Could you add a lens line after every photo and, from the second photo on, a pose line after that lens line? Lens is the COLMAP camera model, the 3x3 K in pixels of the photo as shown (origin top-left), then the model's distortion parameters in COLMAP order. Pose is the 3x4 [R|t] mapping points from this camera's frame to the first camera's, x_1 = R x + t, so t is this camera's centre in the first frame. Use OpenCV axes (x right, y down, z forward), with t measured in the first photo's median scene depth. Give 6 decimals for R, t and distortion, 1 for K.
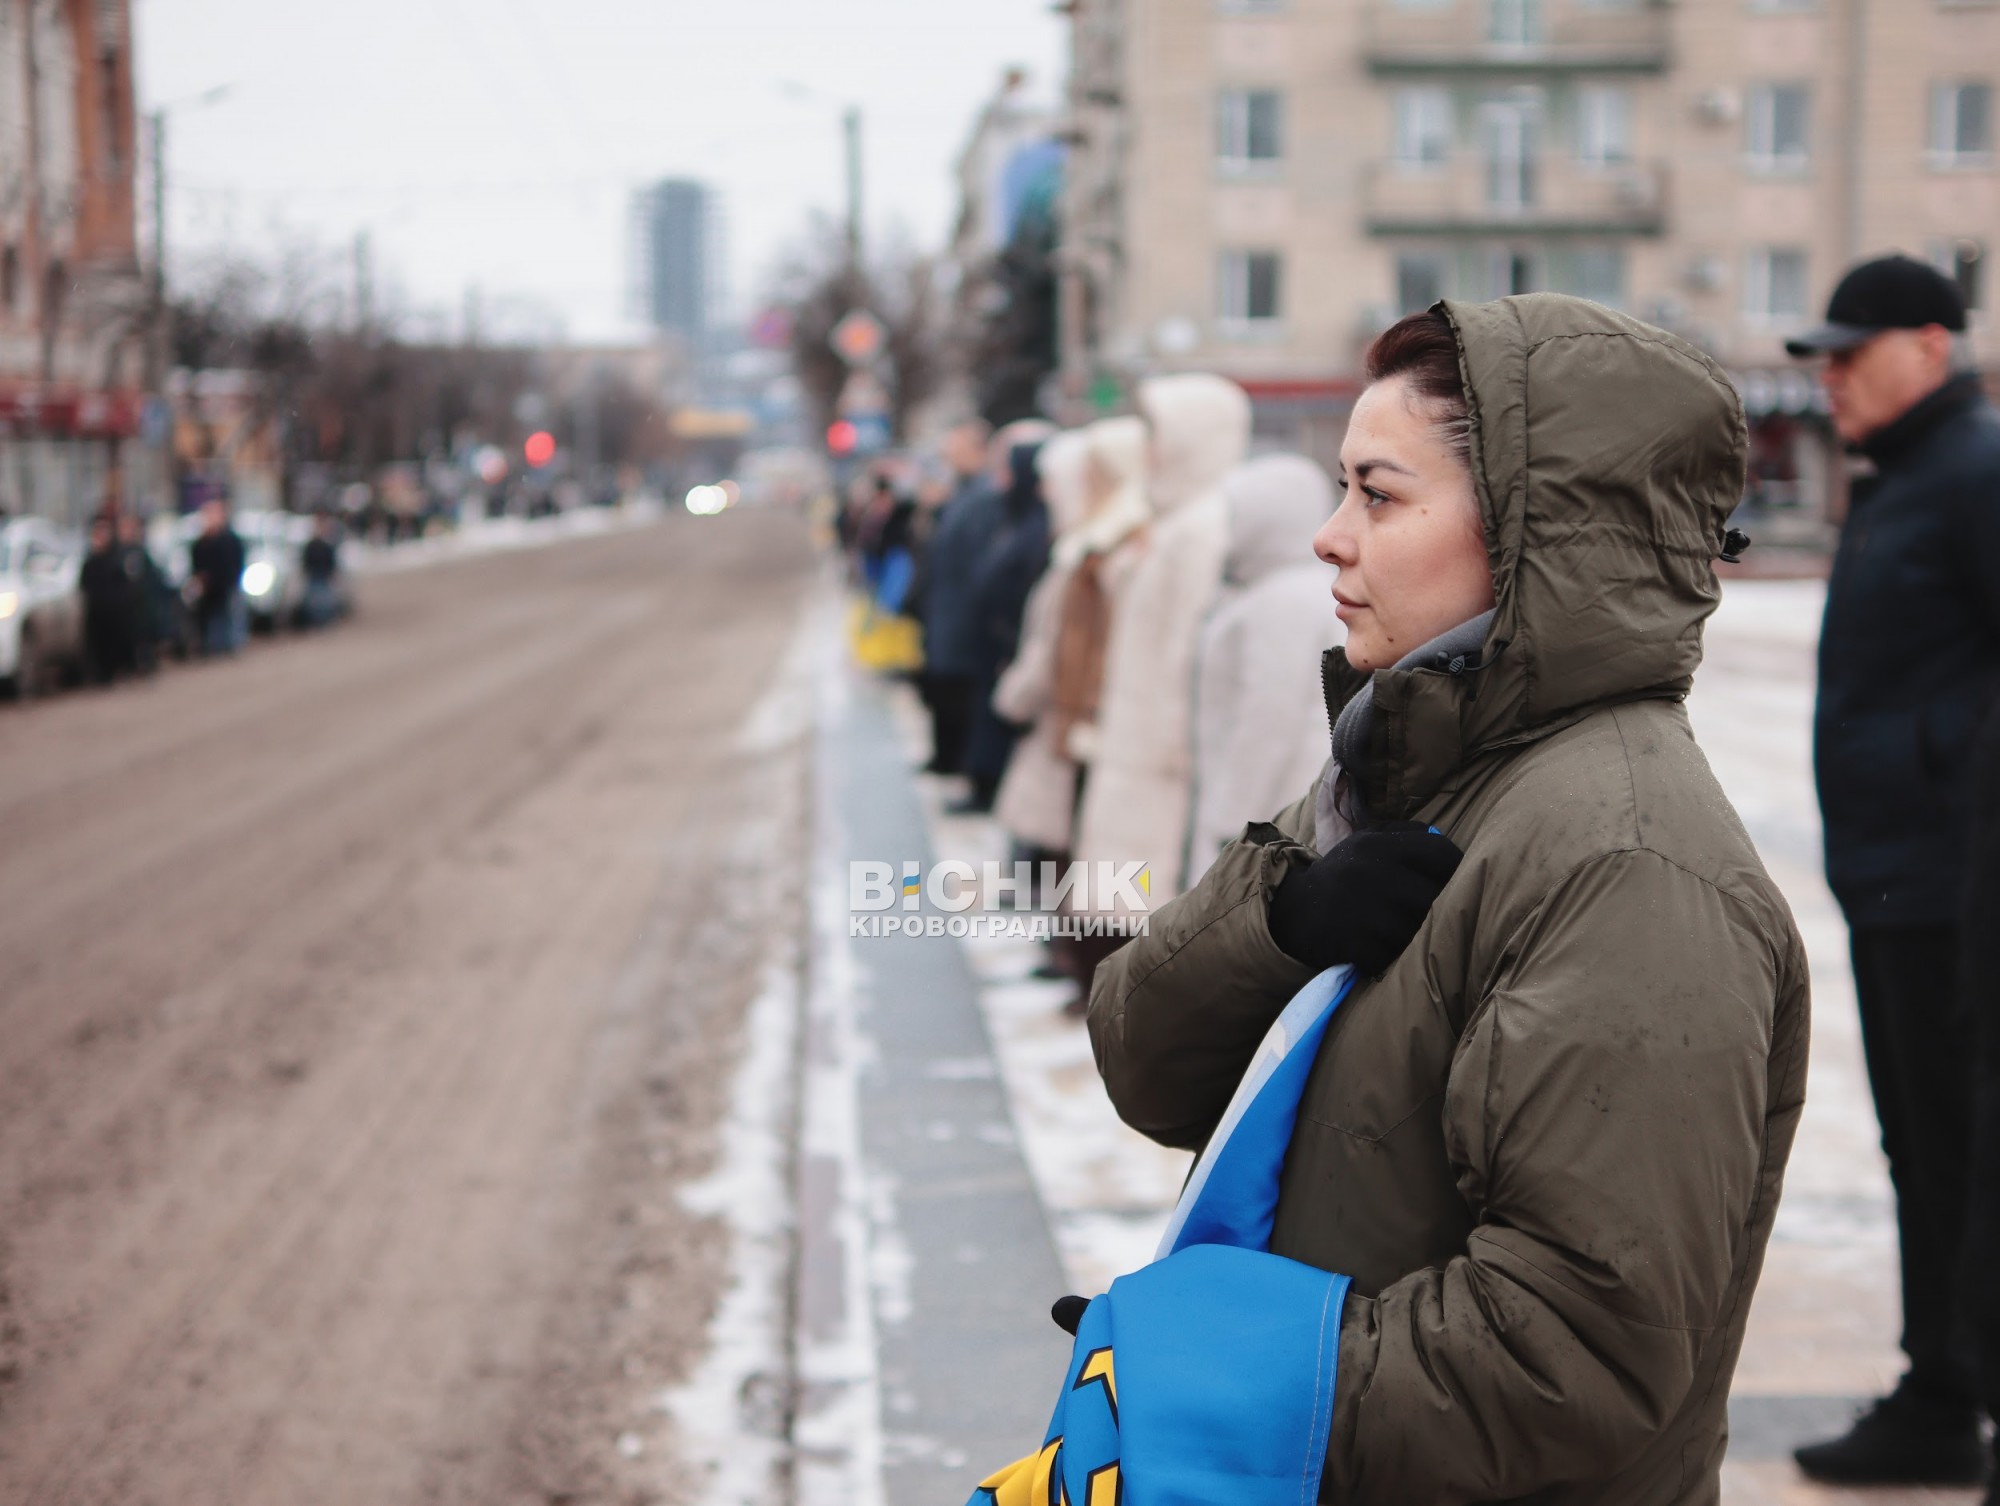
lens RADIAL K [[3285.0, 0, 1000.0], [0, 3285.0, 753.0], [0, 0, 1]] dist [0.025722, 0.241840]
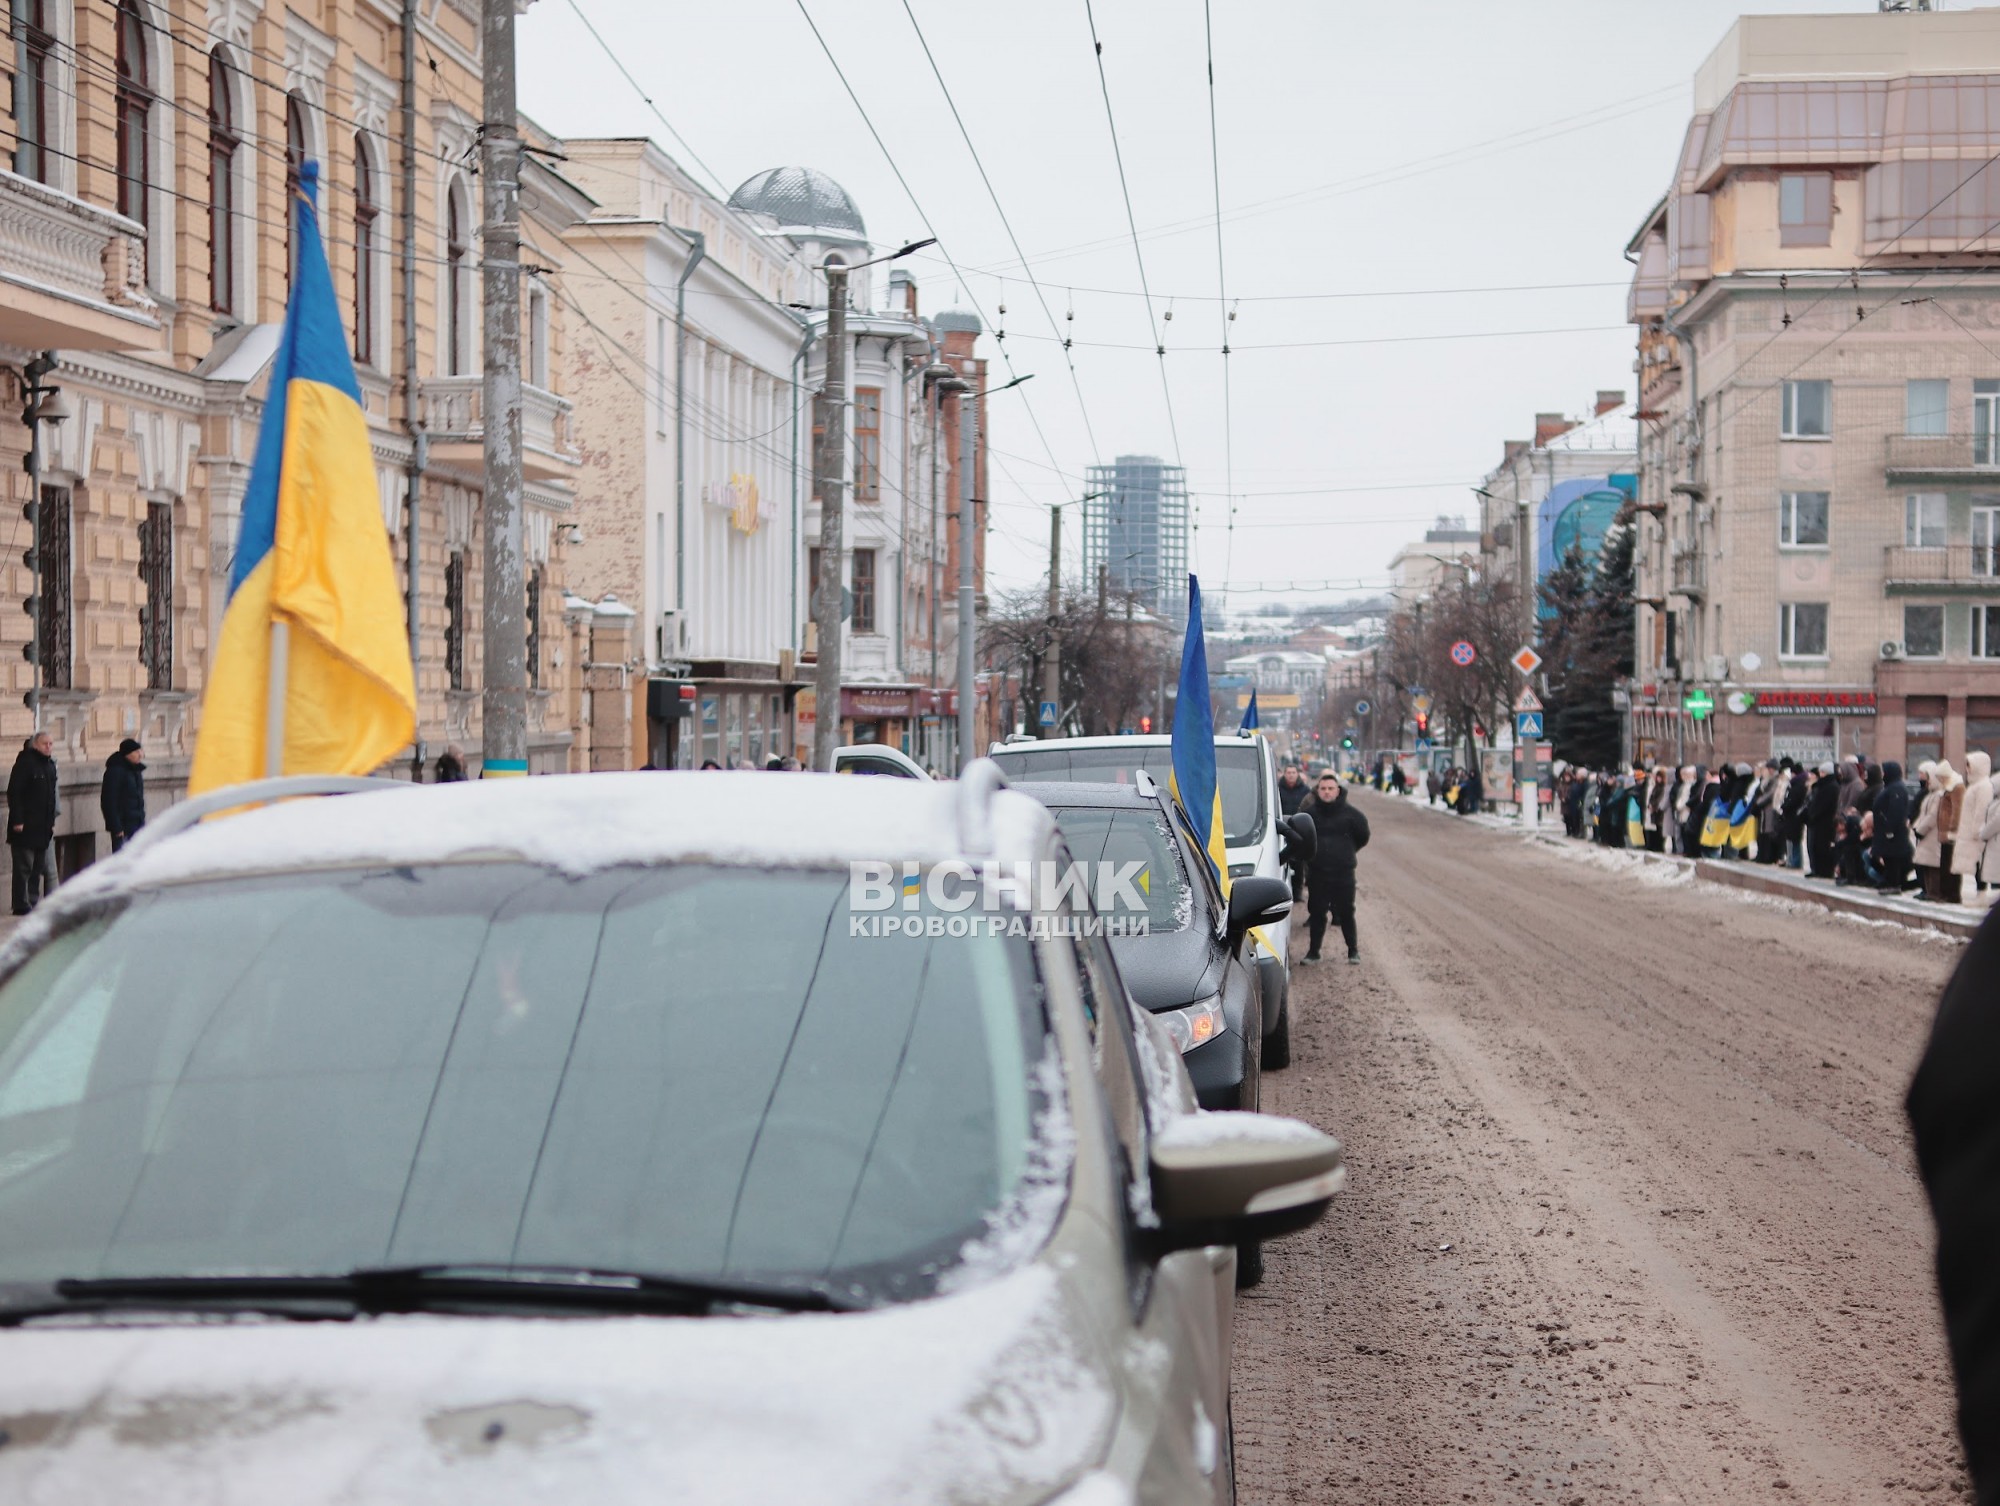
lens RADIAL K [[3285.0, 0, 1000.0], [0, 3285.0, 753.0], [0, 0, 1]] dist [0.025722, 0.241840]
pose [[0.991897, 0.030598, -0.123308, -0.090271], [-0.040264, 0.996243, -0.076672, 0.035890], [0.120498, 0.081016, 0.989402, -0.448483]]
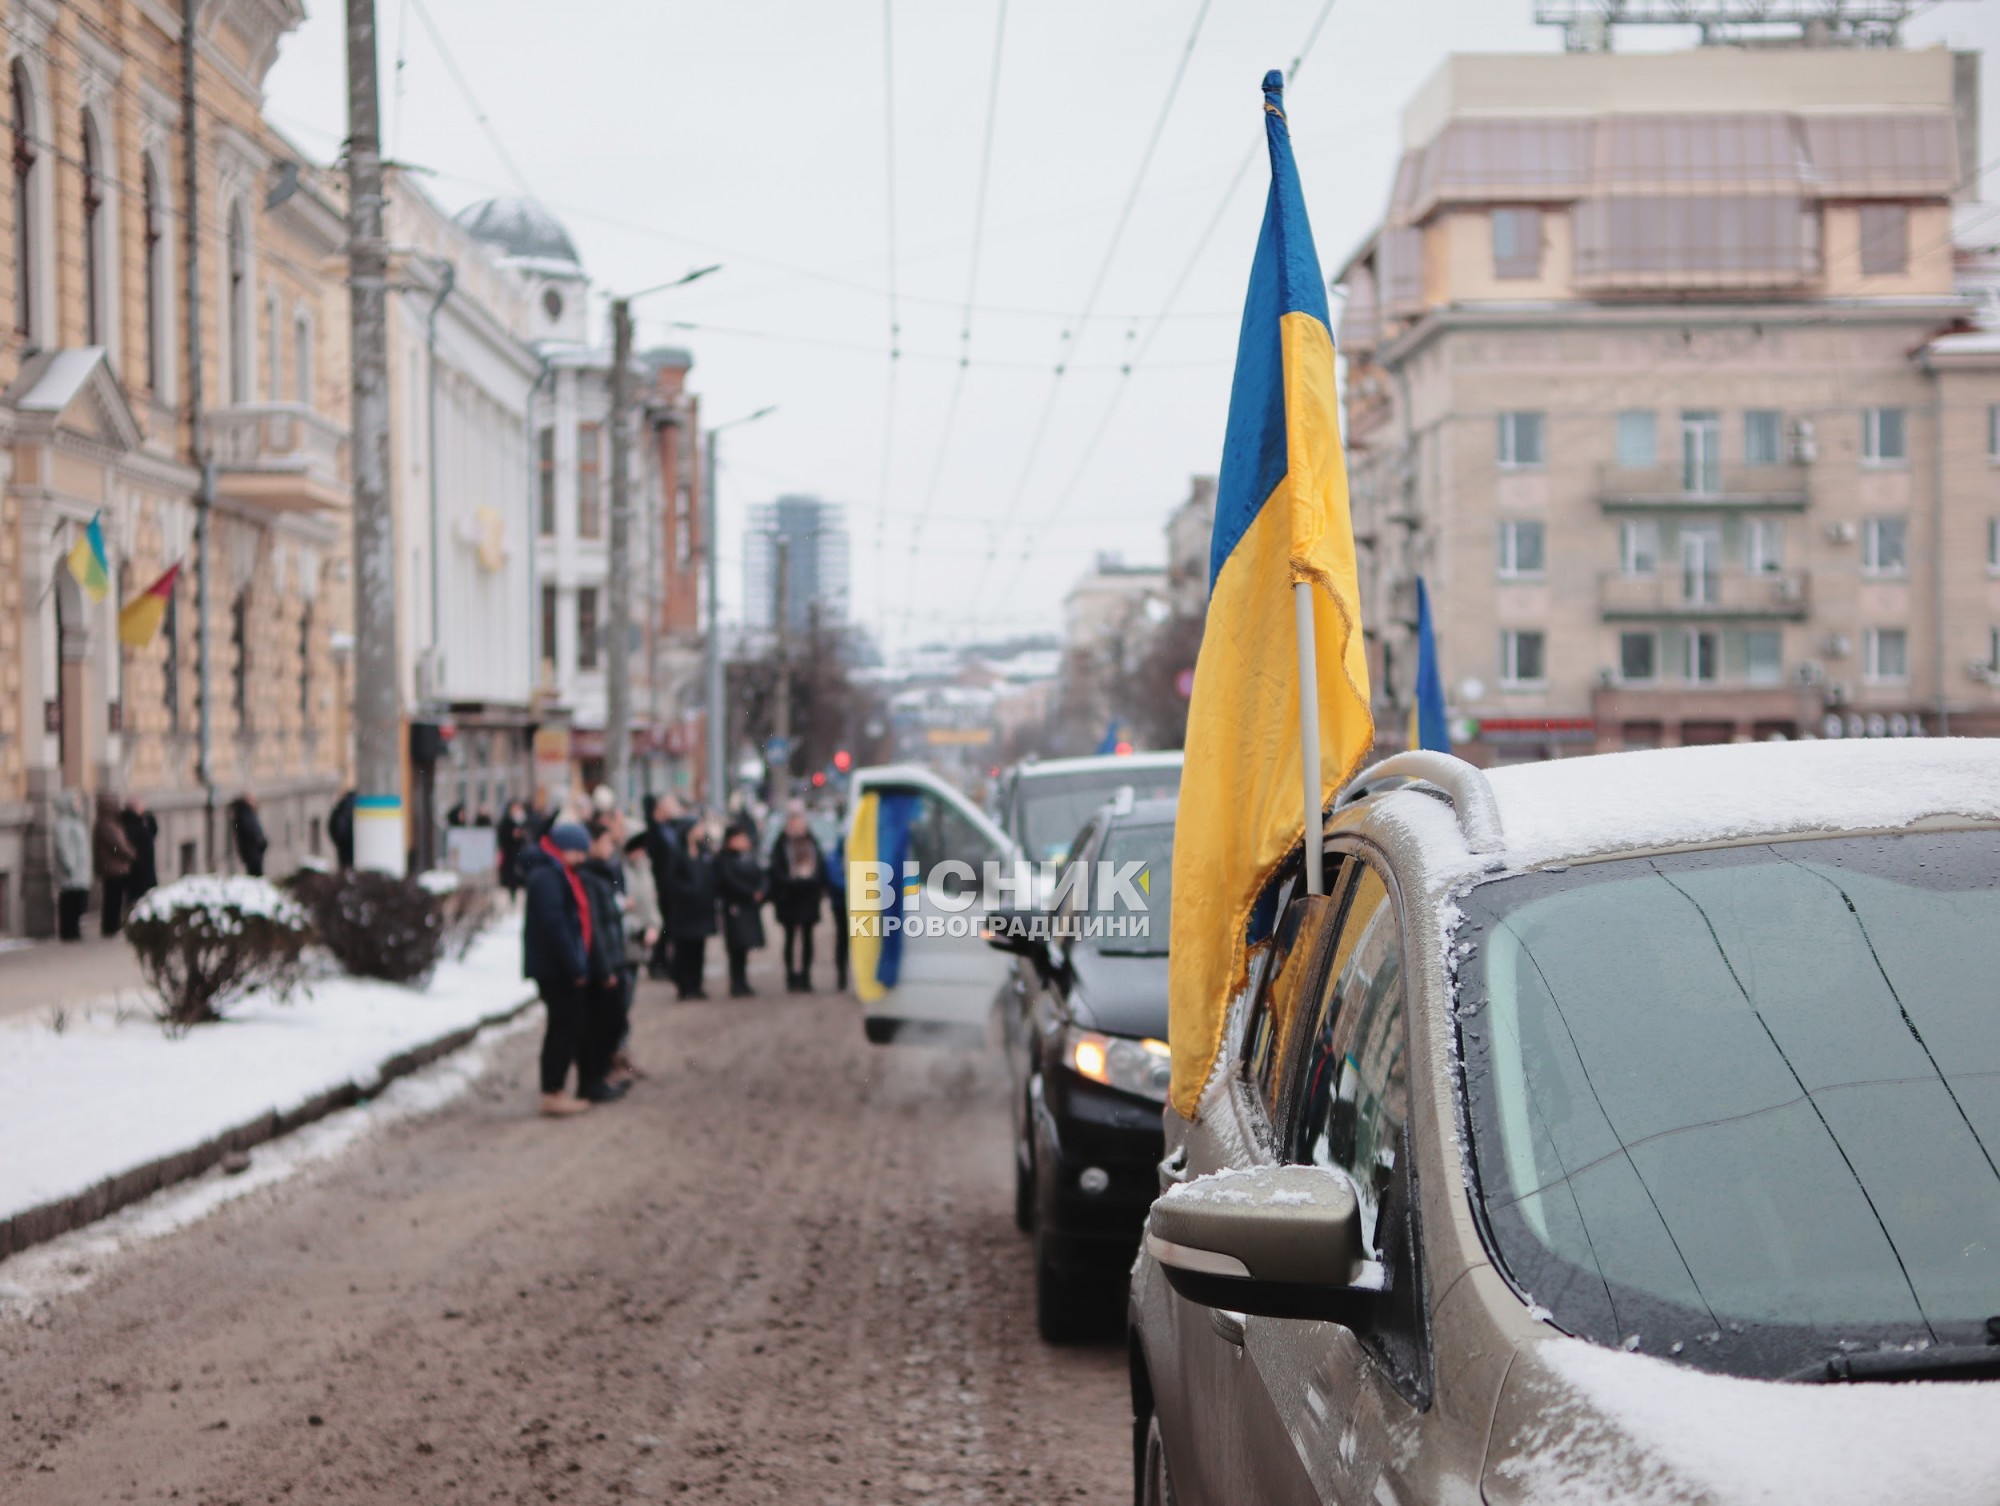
lens RADIAL K [[3285.0, 0, 1000.0], [0, 3285.0, 753.0], [0, 0, 1]] dist [0.025722, 0.241840]
pose [[0.999714, 0.014277, -0.019210, -0.123851], [-0.015977, 0.995680, -0.091465, 0.037523], [0.017822, 0.091746, 0.995623, -0.441221]]
